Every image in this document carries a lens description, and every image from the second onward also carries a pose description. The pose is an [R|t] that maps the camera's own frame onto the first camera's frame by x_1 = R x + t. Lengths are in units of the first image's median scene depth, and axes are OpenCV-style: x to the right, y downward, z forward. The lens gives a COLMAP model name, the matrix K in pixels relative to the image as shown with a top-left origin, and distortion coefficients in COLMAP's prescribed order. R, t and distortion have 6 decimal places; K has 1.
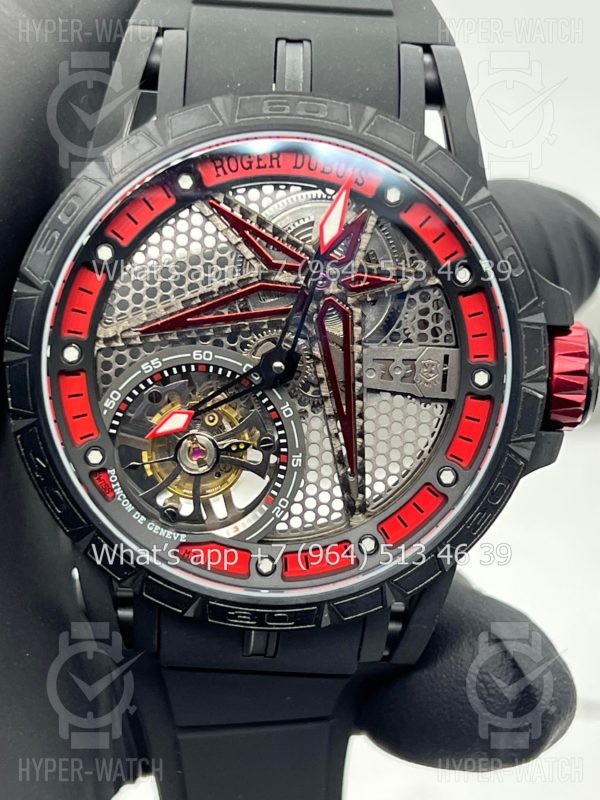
lens RADIAL K [[1886.2, 0, 300.0], [0, 1886.2, 400.0], [0, 0, 1]] dist [0.272671, -0.942488]
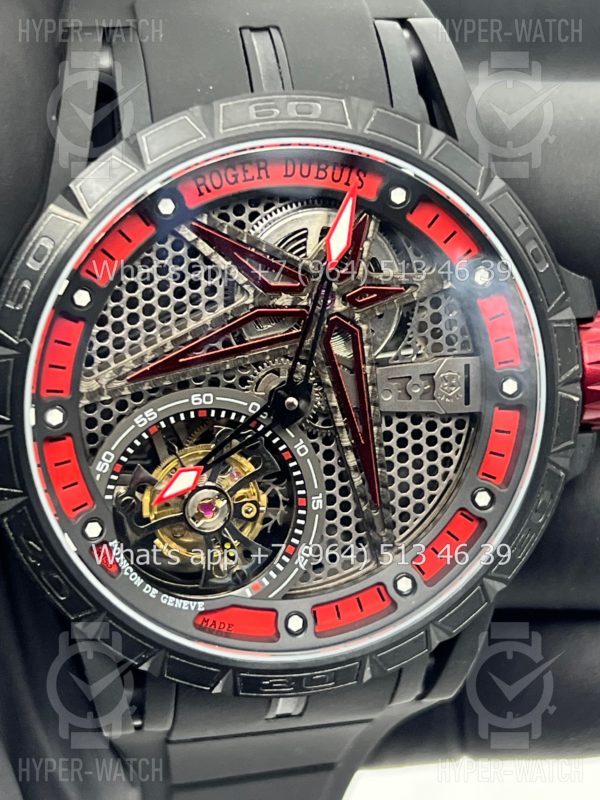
lens RADIAL K [[1886.2, 0, 300.0], [0, 1886.2, 400.0], [0, 0, 1]] dist [0.272671, -0.942488]
pose [[0.980884, -0.121248, 0.152201, -0.140173], [0.112934, 0.991656, 0.062167, -0.072480], [-0.158469, -0.043790, 0.986392, 0.126228]]
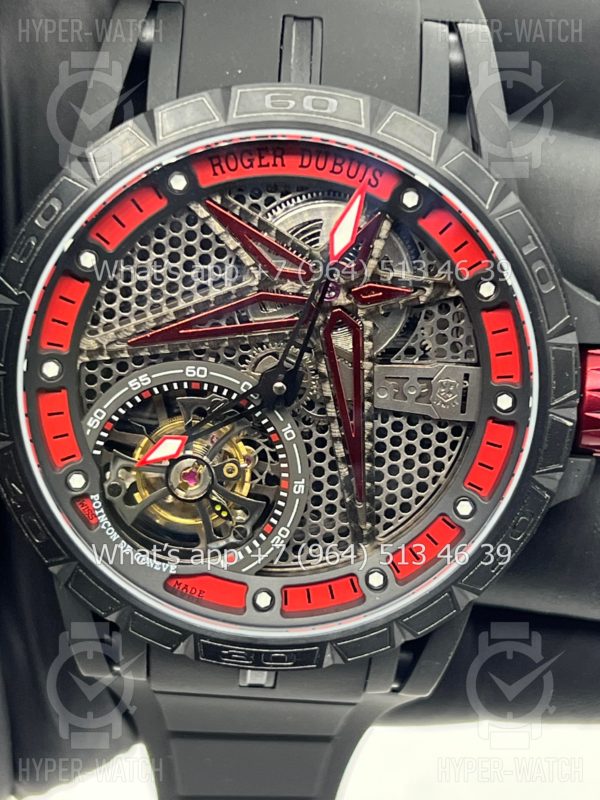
lens RADIAL K [[1886.2, 0, 300.0], [0, 1886.2, 400.0], [0, 0, 1]] dist [0.272671, -0.942488]
pose [[0.999618, 0.017286, -0.021551, 0.017766], [-0.015334, 0.996033, 0.087657, -0.089962], [0.022980, -0.087293, 0.995918, 0.098692]]
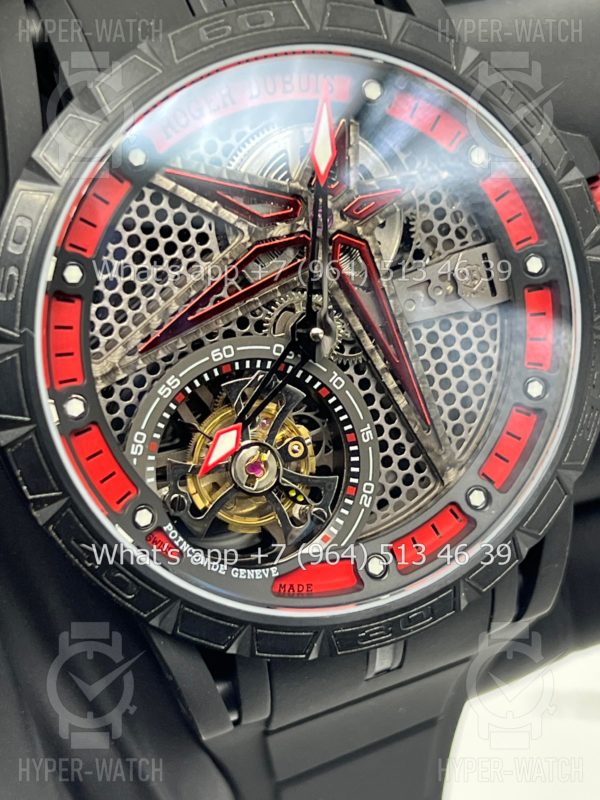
lens RADIAL K [[1886.2, 0, 300.0], [0, 1886.2, 400.0], [0, 0, 1]] dist [0.272671, -0.942488]
pose [[0.913291, -0.351656, 0.205519, -0.195181], [0.351232, 0.935443, 0.039788, -0.025429], [-0.206243, 0.035847, 0.977844, 0.195152]]
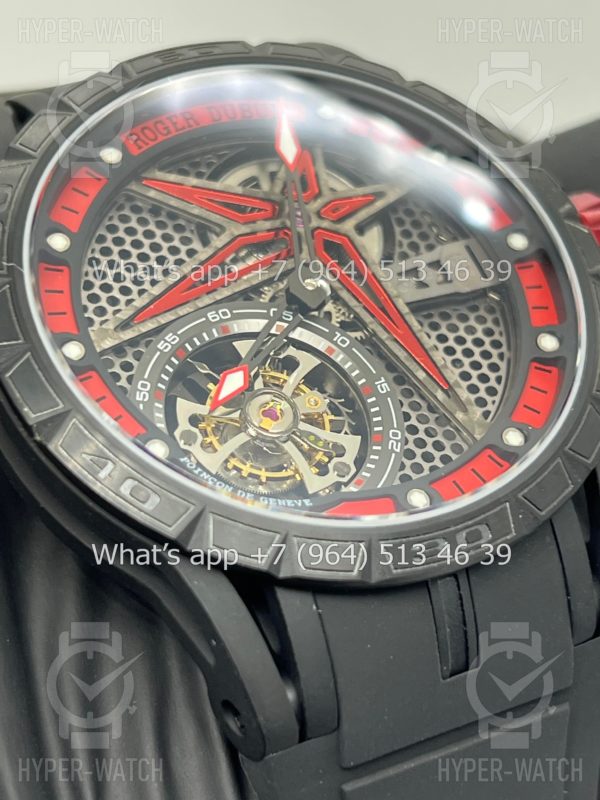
lens RADIAL K [[1886.2, 0, 300.0], [0, 1886.2, 400.0], [0, 0, 1]] dist [0.272671, -0.942488]
pose [[0.862467, -0.312564, 0.398063, -0.351851], [0.493200, 0.695581, -0.522418, 0.436802], [-0.113597, 0.646893, 0.754073, 0.412037]]
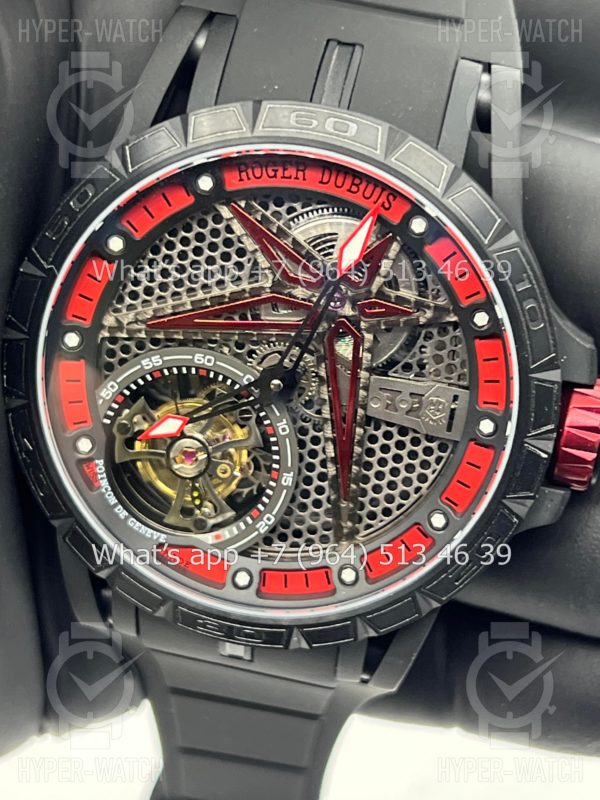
lens RADIAL K [[1886.2, 0, 300.0], [0, 1886.2, 400.0], [0, 0, 1]] dist [0.272671, -0.942488]
pose [[0.979461, 0.151934, -0.132560, 0.128105], [-0.137739, 0.984294, 0.110420, -0.116867], [0.147254, -0.089893, 0.985005, 0.048415]]
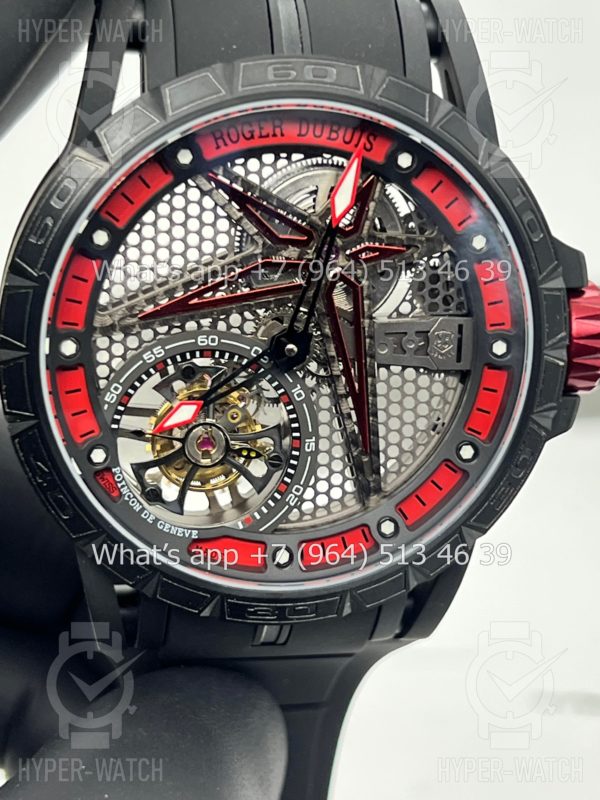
lens RADIAL K [[1886.2, 0, 300.0], [0, 1886.2, 400.0], [0, 0, 1]] dist [0.272671, -0.942488]
pose [[0.989964, -0.059129, 0.128356, -0.127668], [0.049198, 0.995643, 0.079210, -0.065863], [-0.132481, -0.072100, 0.988560, 0.068012]]
